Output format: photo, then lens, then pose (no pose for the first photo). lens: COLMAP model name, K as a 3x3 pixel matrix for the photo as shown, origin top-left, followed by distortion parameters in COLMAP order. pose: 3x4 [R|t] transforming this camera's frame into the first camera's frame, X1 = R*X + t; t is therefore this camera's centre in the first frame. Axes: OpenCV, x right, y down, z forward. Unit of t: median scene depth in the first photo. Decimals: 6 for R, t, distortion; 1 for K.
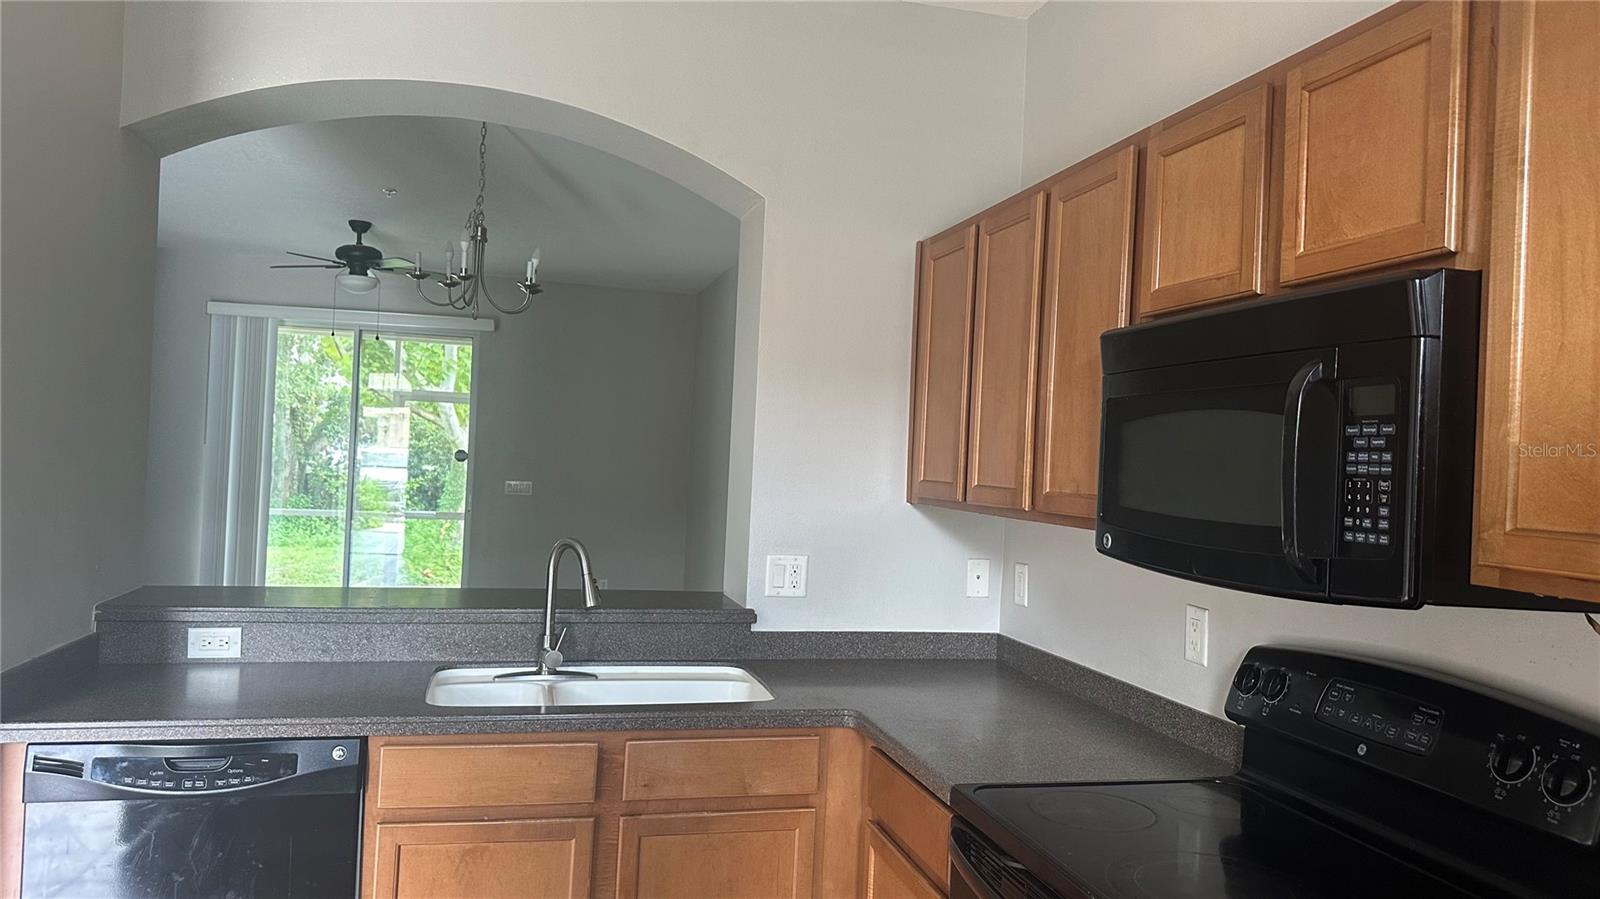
lens RADIAL K [[1136.0, 0, 804.6], [0, 1136.0, 443.3], [0, 0, 1]] dist [0.049503, -0.006875]
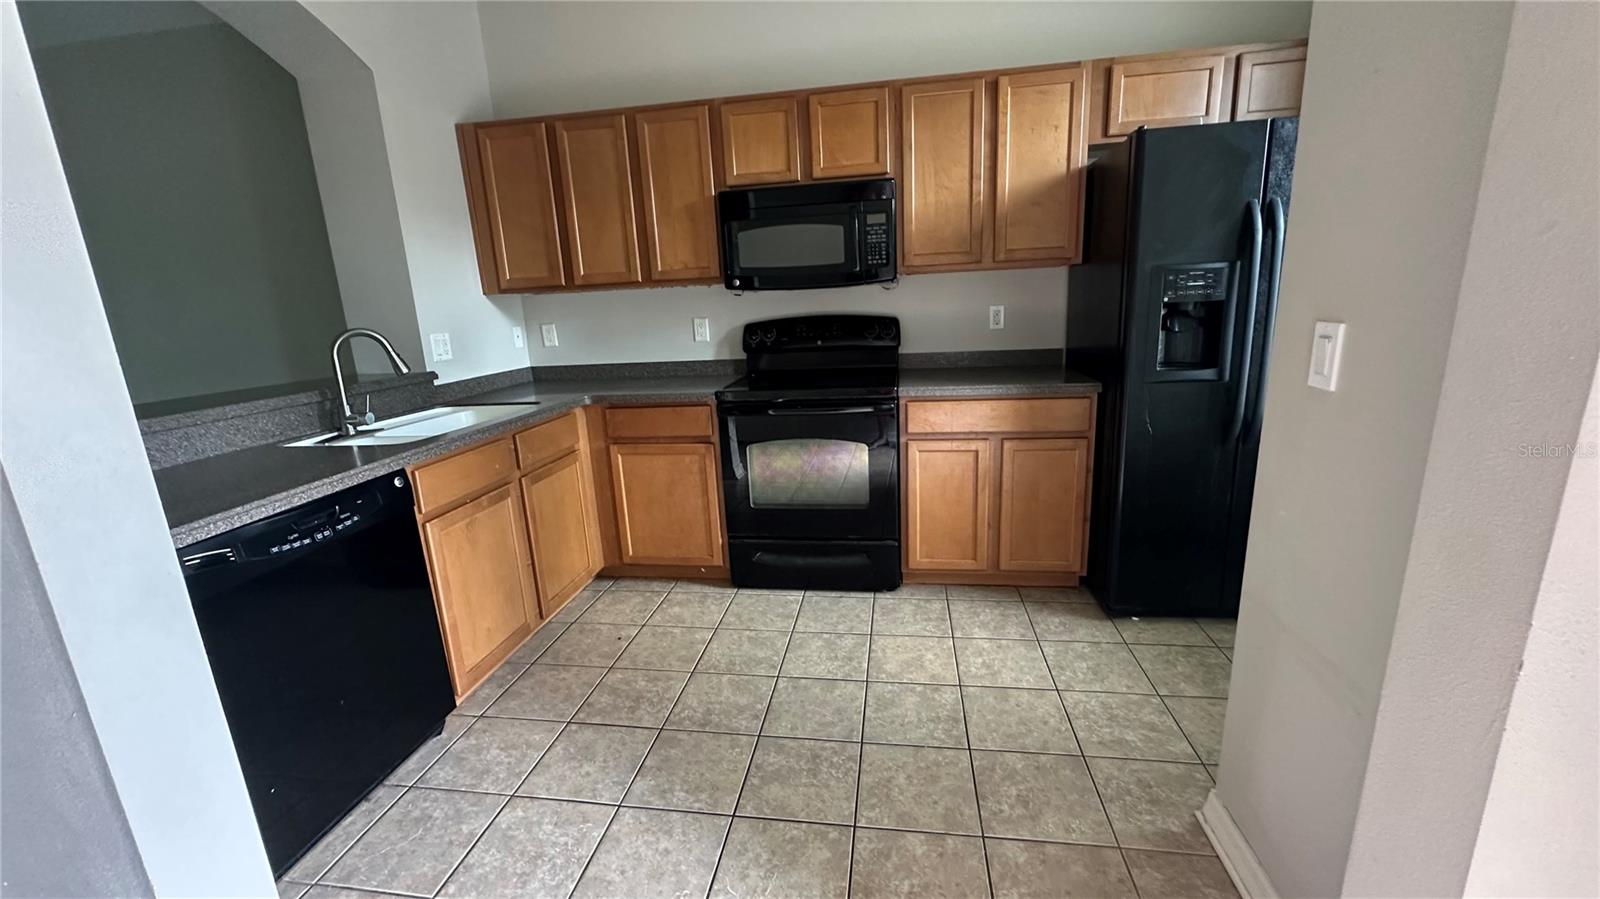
lens RADIAL K [[638.9, 0, 801.6], [0, 638.9, 448.5], [0, 0, 1]] dist [0.018731, 0.000218]
pose [[0.393069, -0.275378, 0.877305, -0.830818], [0.056471, 0.959530, 0.275887, 0.045911], [-0.917773, -0.058900, 0.392712, 0.253842]]
